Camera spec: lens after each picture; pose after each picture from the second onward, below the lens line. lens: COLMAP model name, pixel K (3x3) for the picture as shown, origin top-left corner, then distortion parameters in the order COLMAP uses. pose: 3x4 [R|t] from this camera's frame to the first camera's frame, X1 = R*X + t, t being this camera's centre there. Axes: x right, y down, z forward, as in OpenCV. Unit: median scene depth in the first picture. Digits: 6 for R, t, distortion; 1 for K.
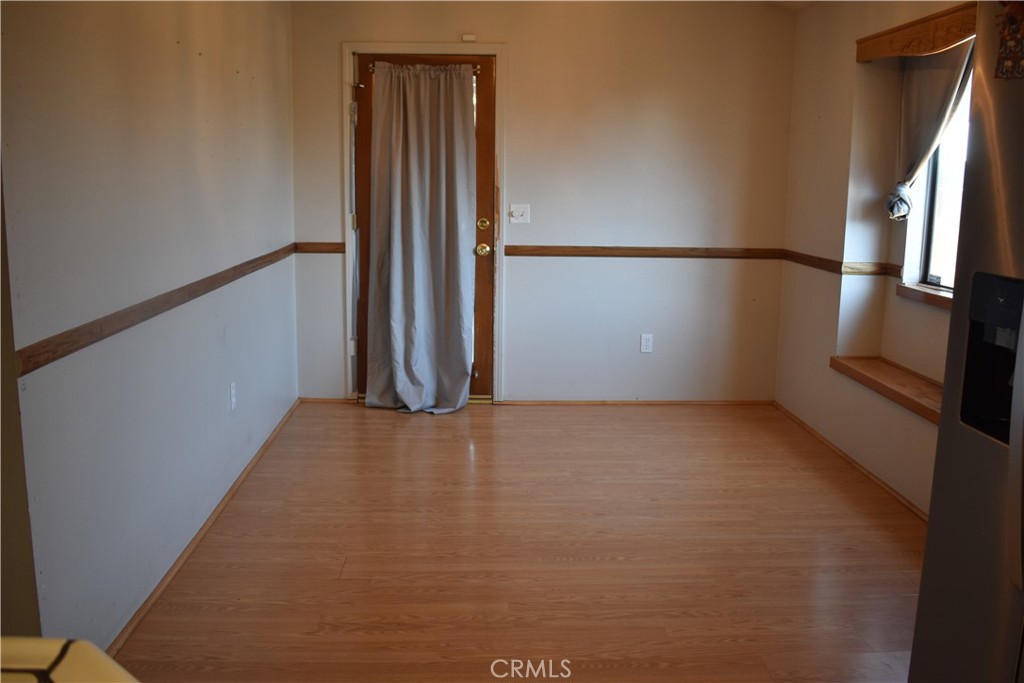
lens RADIAL K [[881.2, 0, 511.9], [0, 881.2, 336.2], [0, 0, 1]] dist [-0.089112, 0.022167]
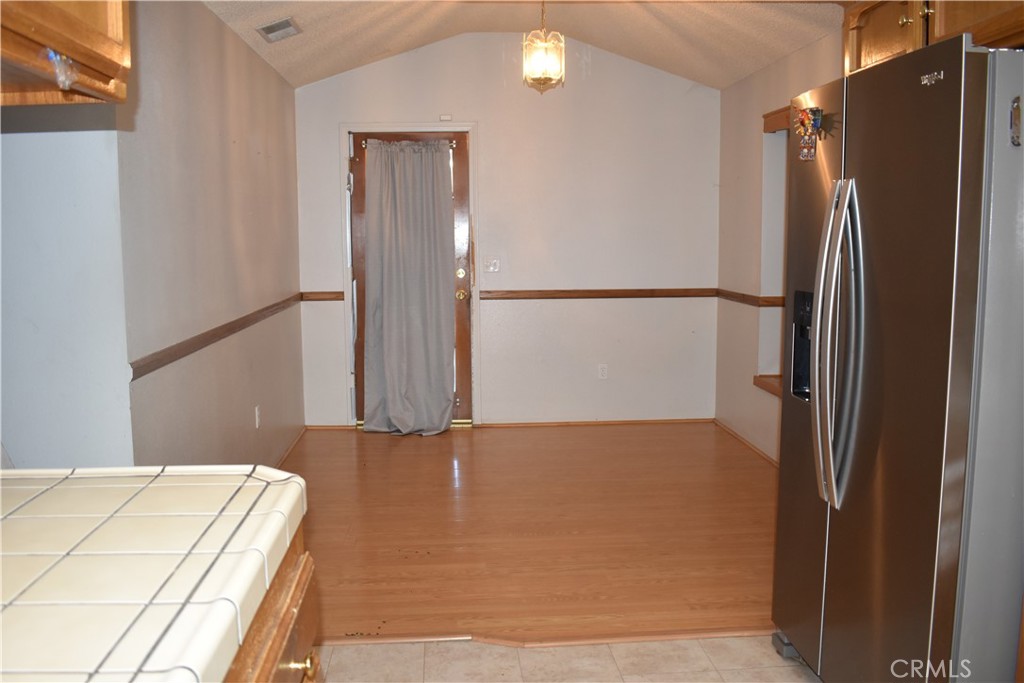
lens RADIAL K [[881.2, 0, 511.1], [0, 881.2, 346.2], [0, 0, 1]] dist [-0.089112, 0.022167]
pose [[0.999524, -0.023606, 0.019859, 0.009053], [0.024574, 0.998447, -0.050004, 0.032140], [-0.018648, 0.050468, 0.998552, -0.182491]]
